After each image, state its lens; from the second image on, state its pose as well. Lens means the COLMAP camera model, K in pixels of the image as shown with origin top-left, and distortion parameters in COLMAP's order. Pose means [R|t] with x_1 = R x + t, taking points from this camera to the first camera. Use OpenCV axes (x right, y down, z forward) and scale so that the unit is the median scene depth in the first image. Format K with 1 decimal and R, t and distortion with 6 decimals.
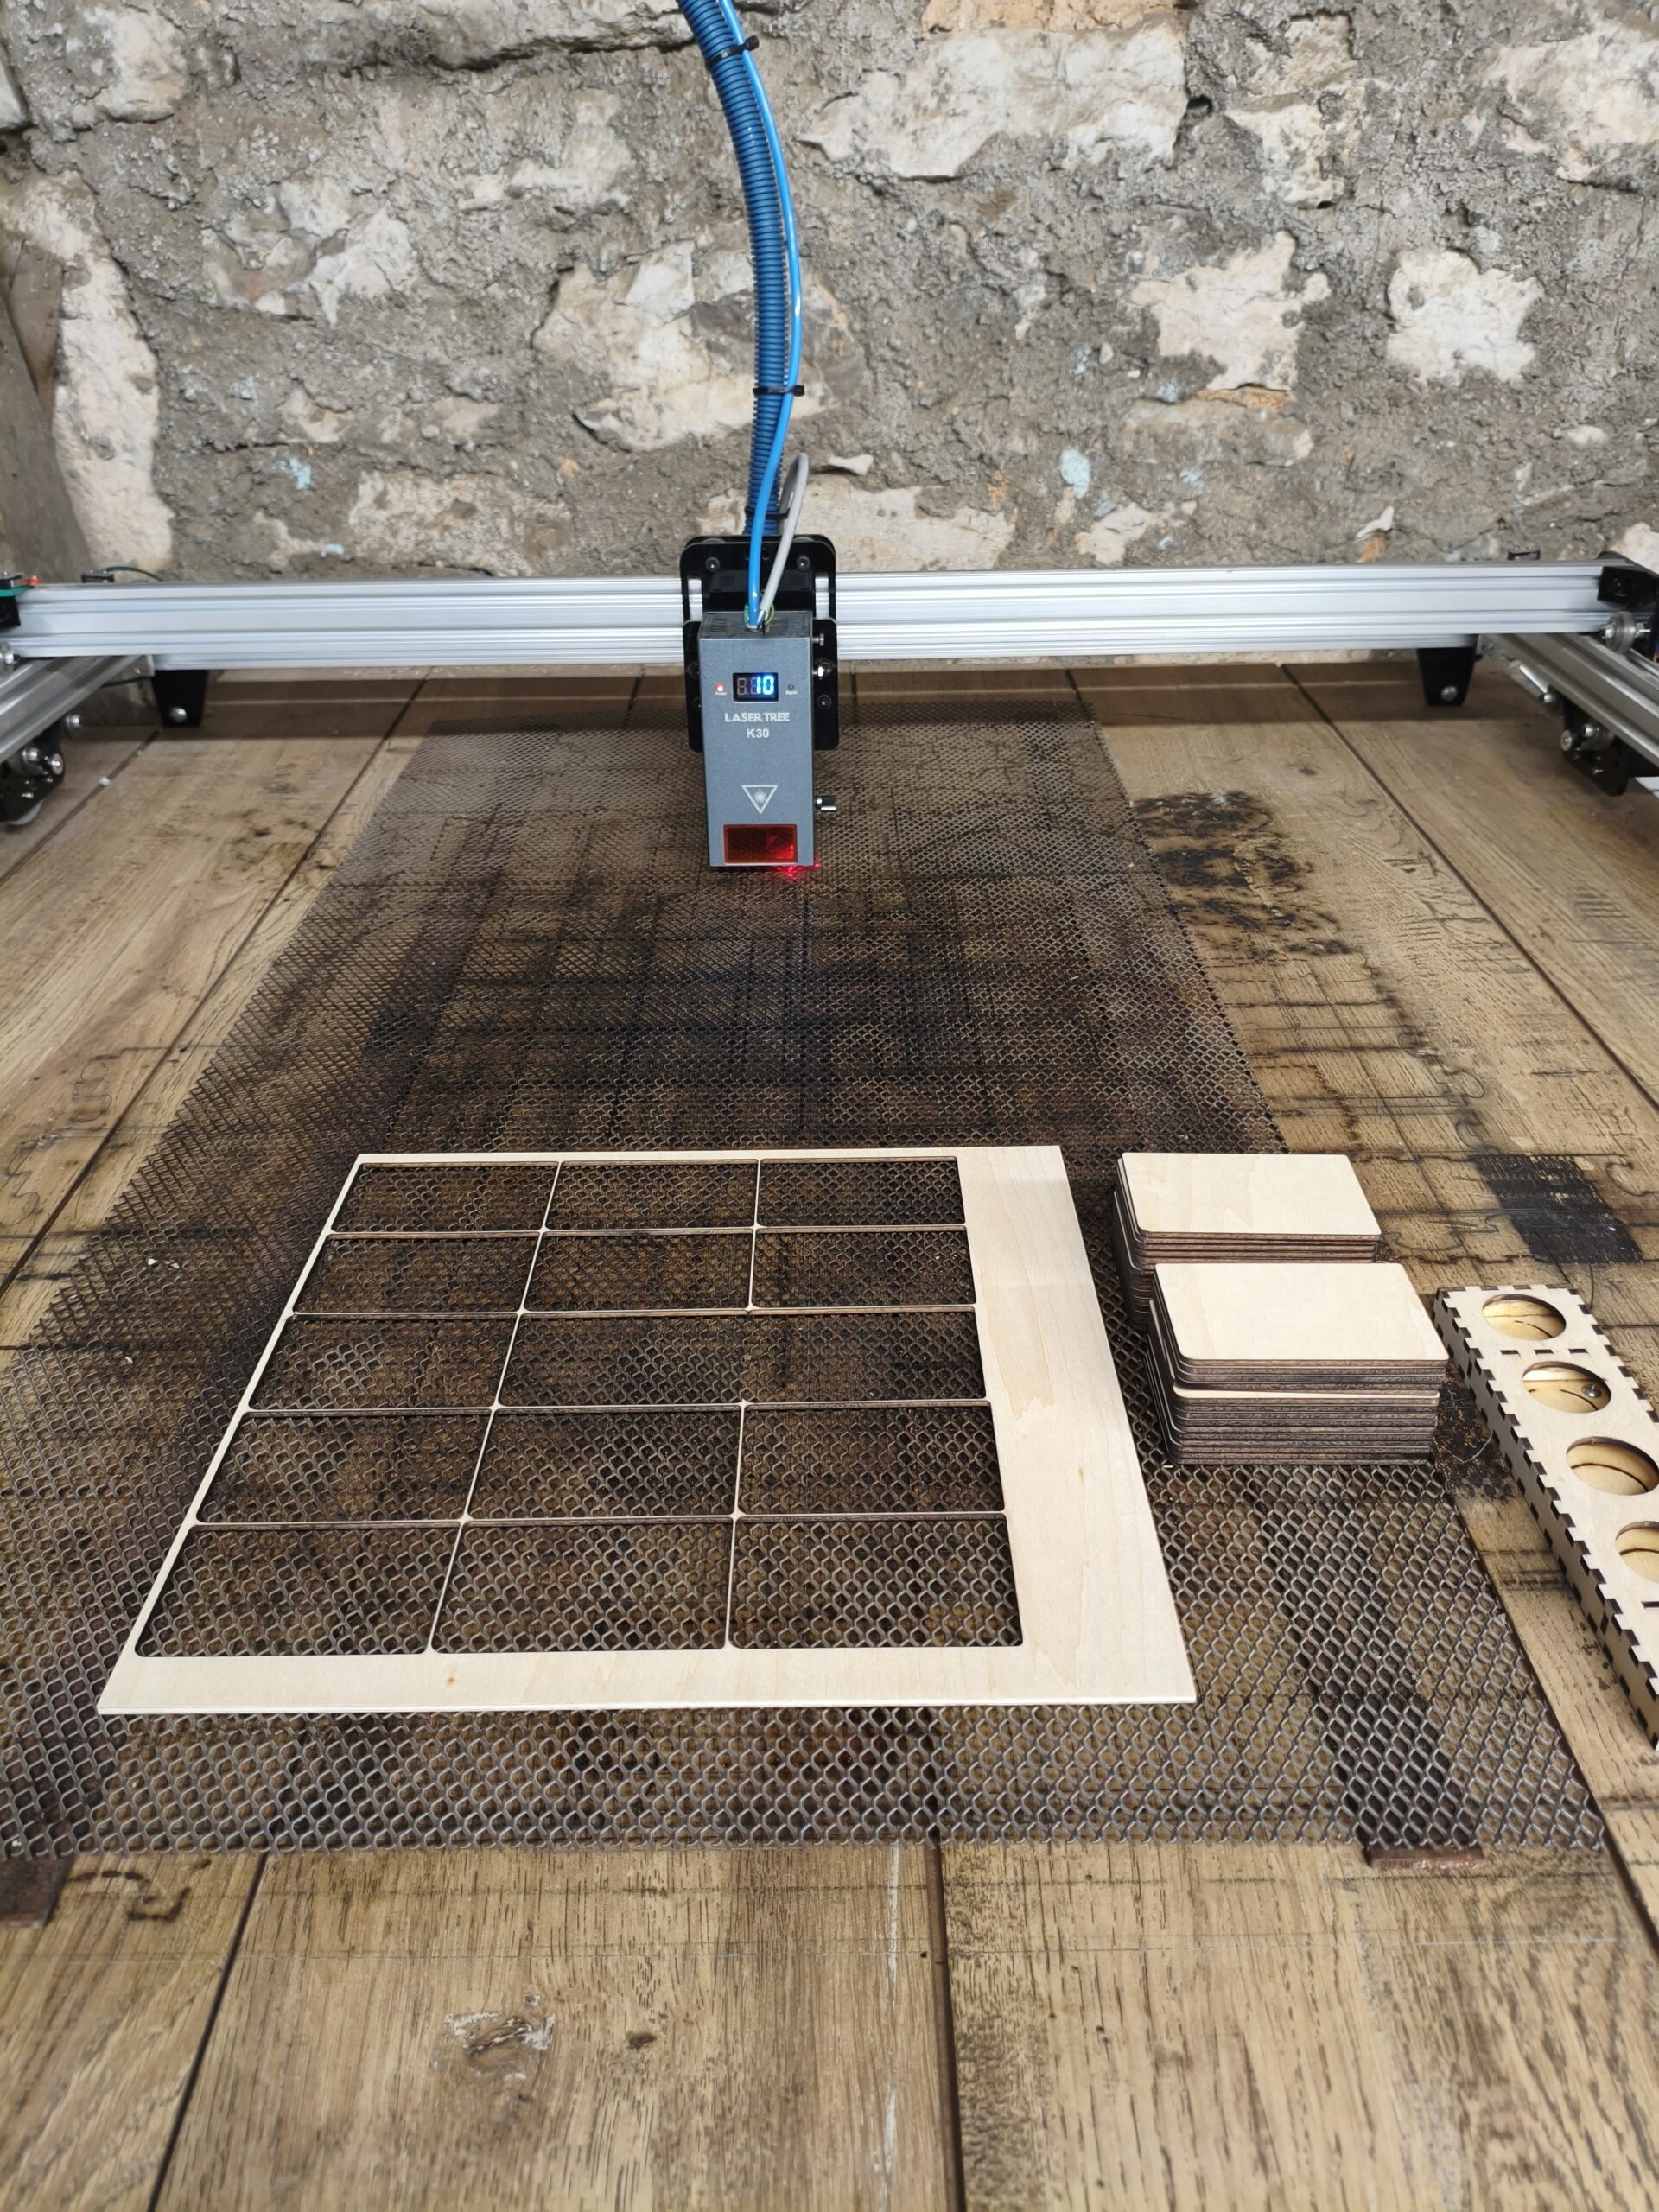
lens RADIAL K [[1683.6, 0, 826.8], [0, 1683.6, 1106.5], [0, 0, 1]] dist [0.062374, -0.146585]
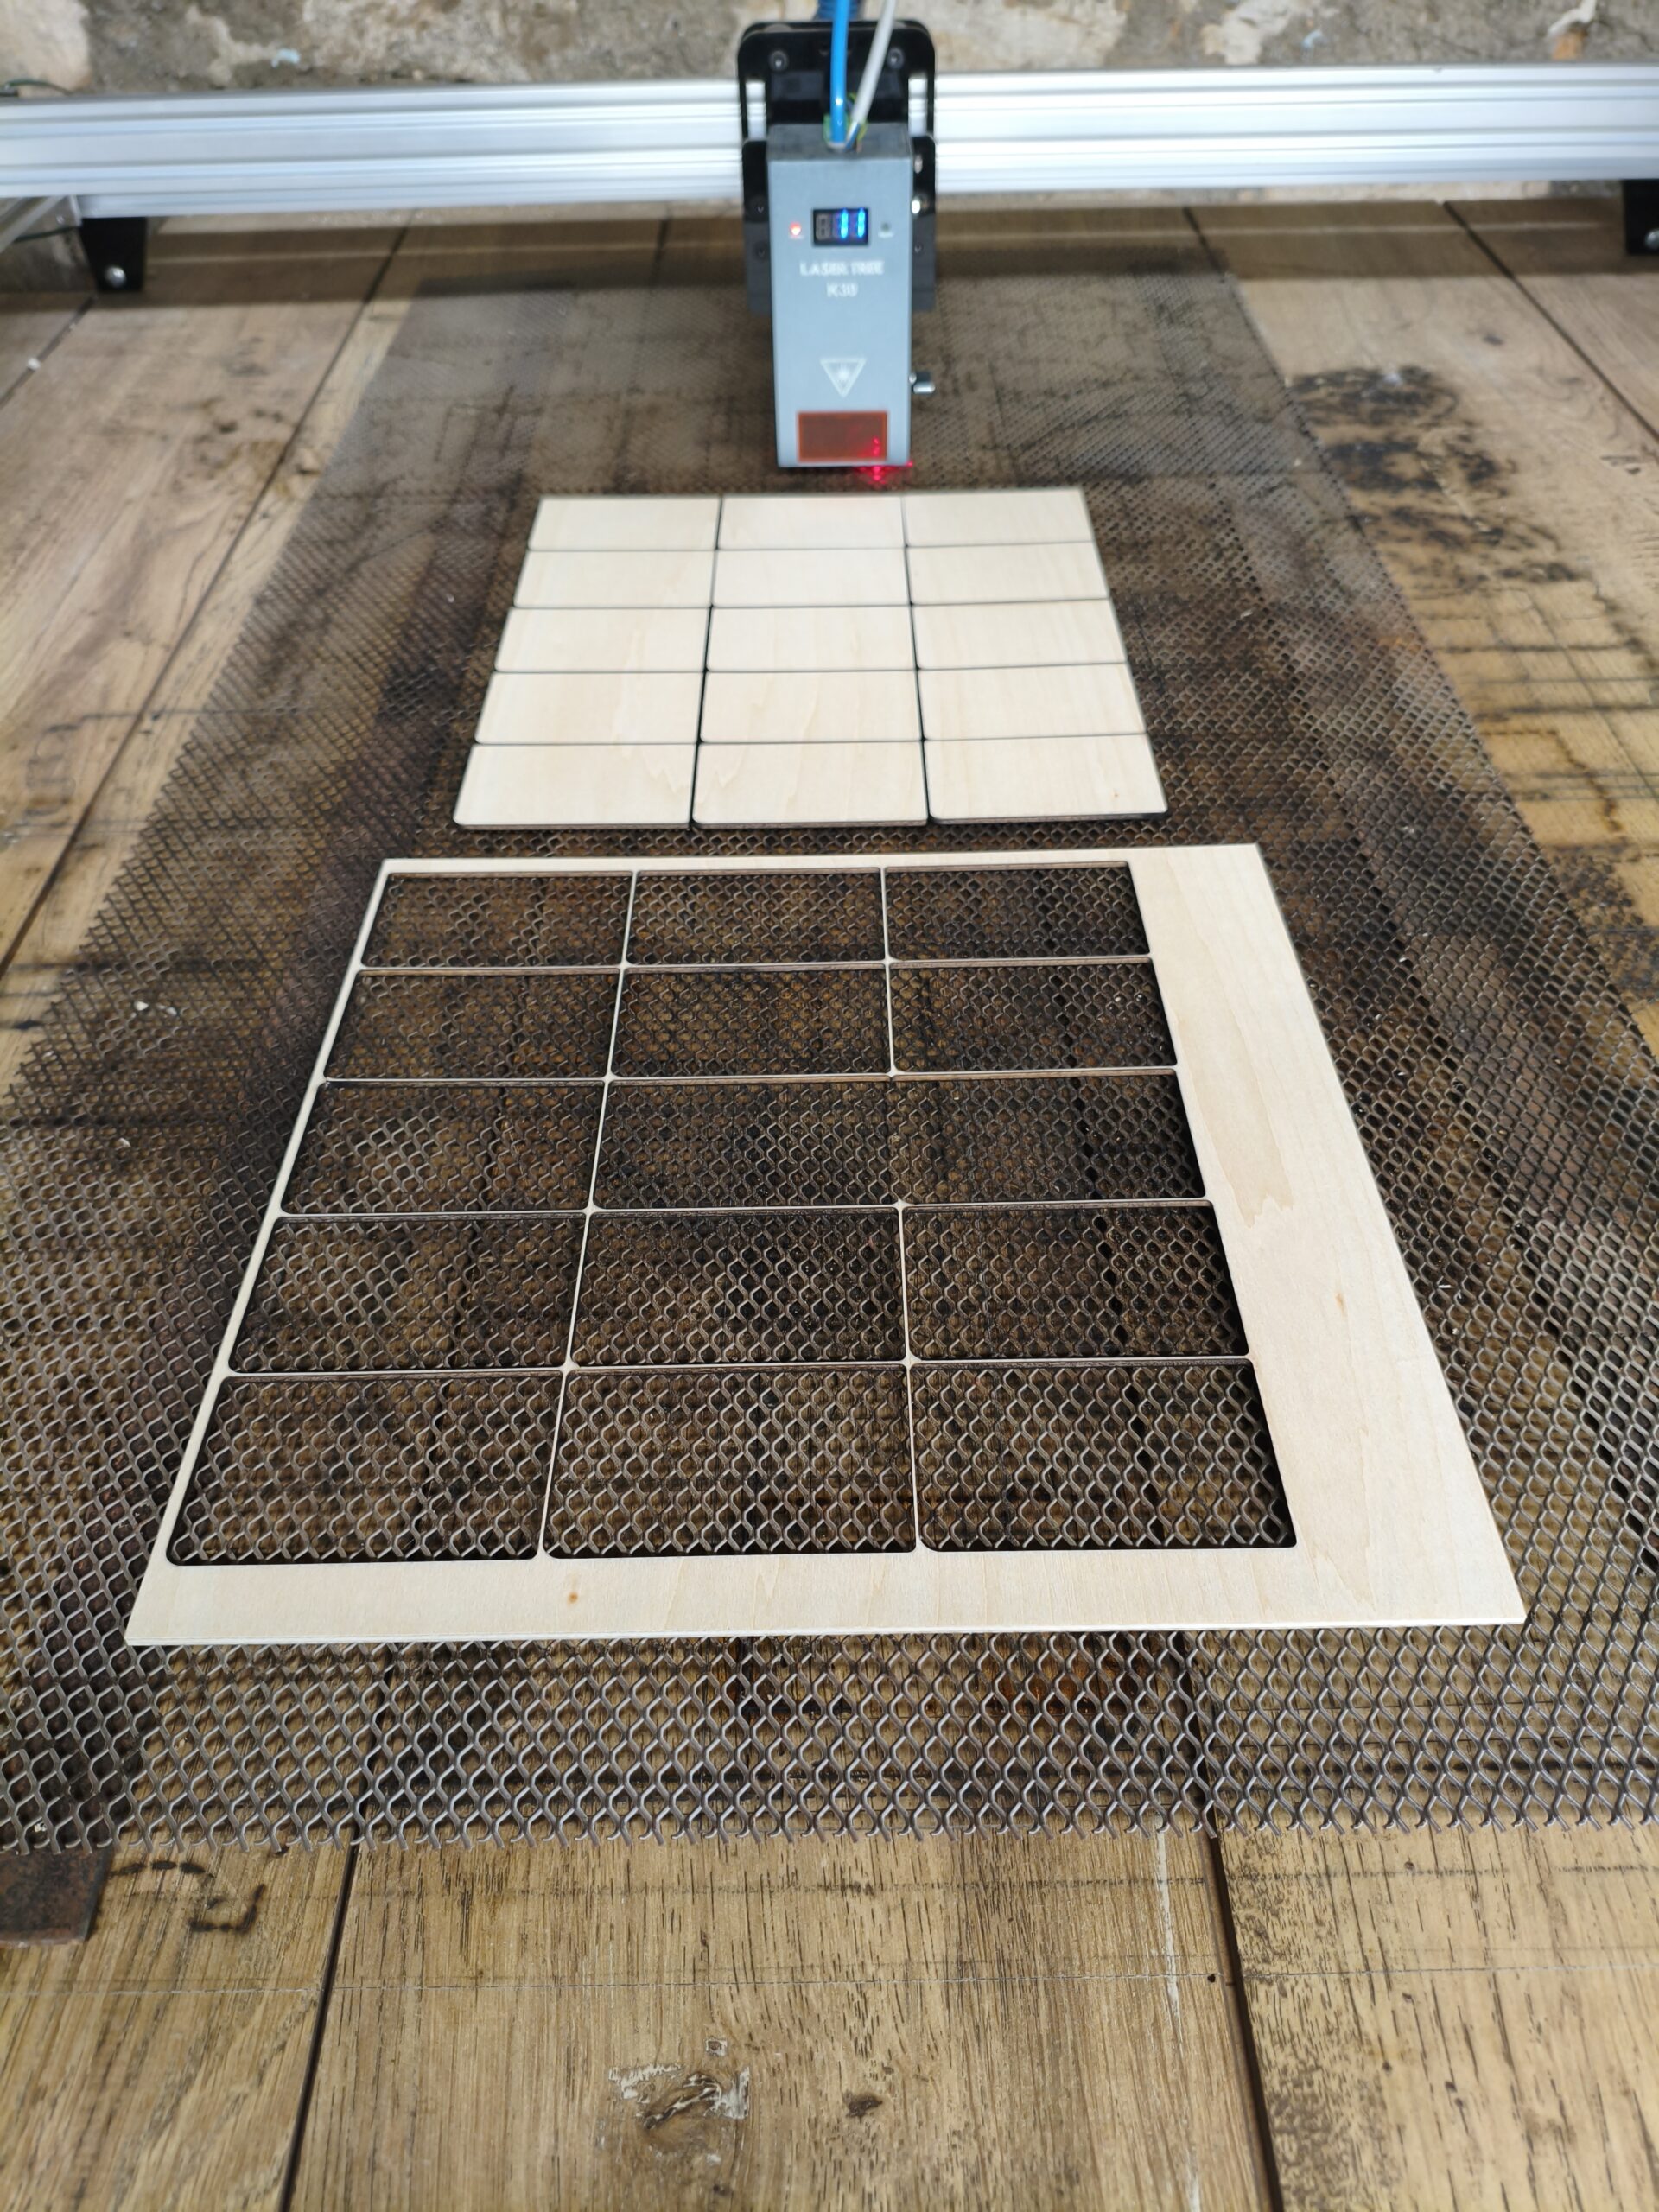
lens RADIAL K [[1723.4, 0, 829.5], [0, 1723.4, 1106.0], [0, 0, 1]] dist [-0.026603, 0.005577]
pose [[0.999981, -0.006022, -0.001370, -0.043505], [0.006176, 0.974365, 0.224889, -0.026739], [-0.000019, -0.224893, 0.974383, 0.120019]]
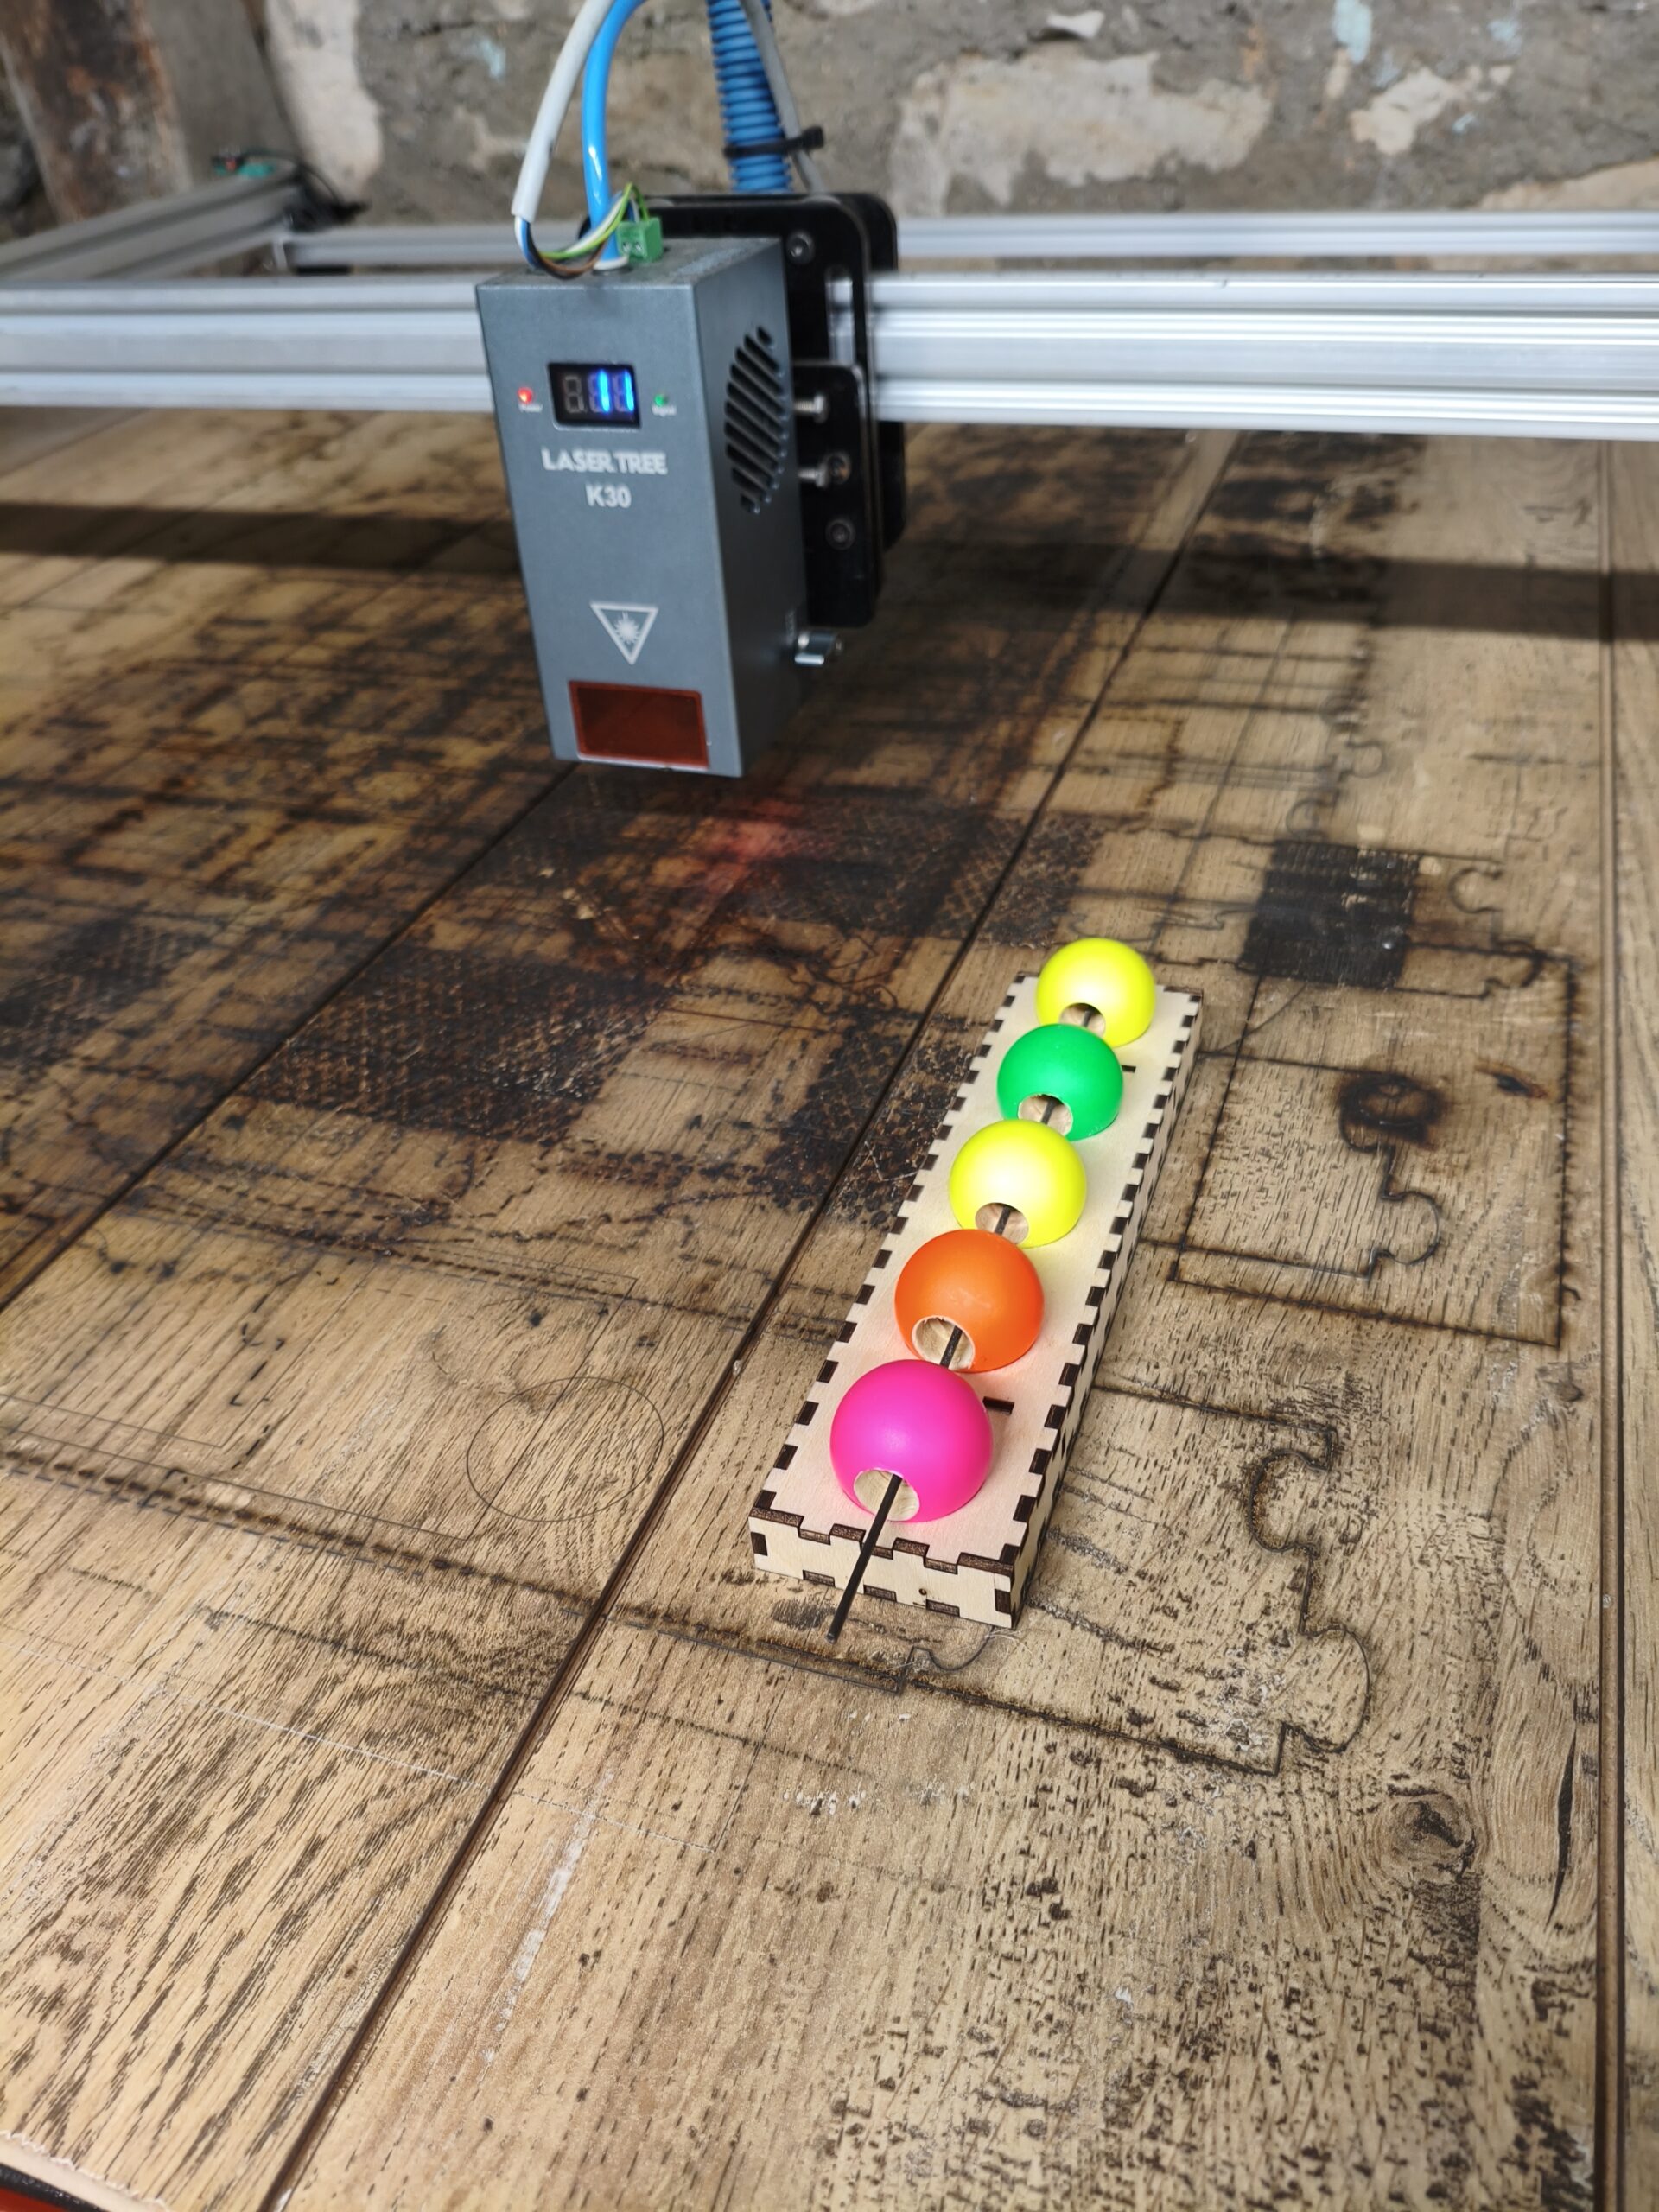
lens RADIAL K [[1736.5, 0, 820.3], [0, 1736.5, 1093.2], [0, 0, 1]] dist [0.045230, -0.115508]
pose [[0.939159, 0.154570, -0.306738, 0.299358], [-0.116767, 0.983512, 0.138094, 0.037914], [0.323026, -0.093876, 0.941723, 0.149322]]
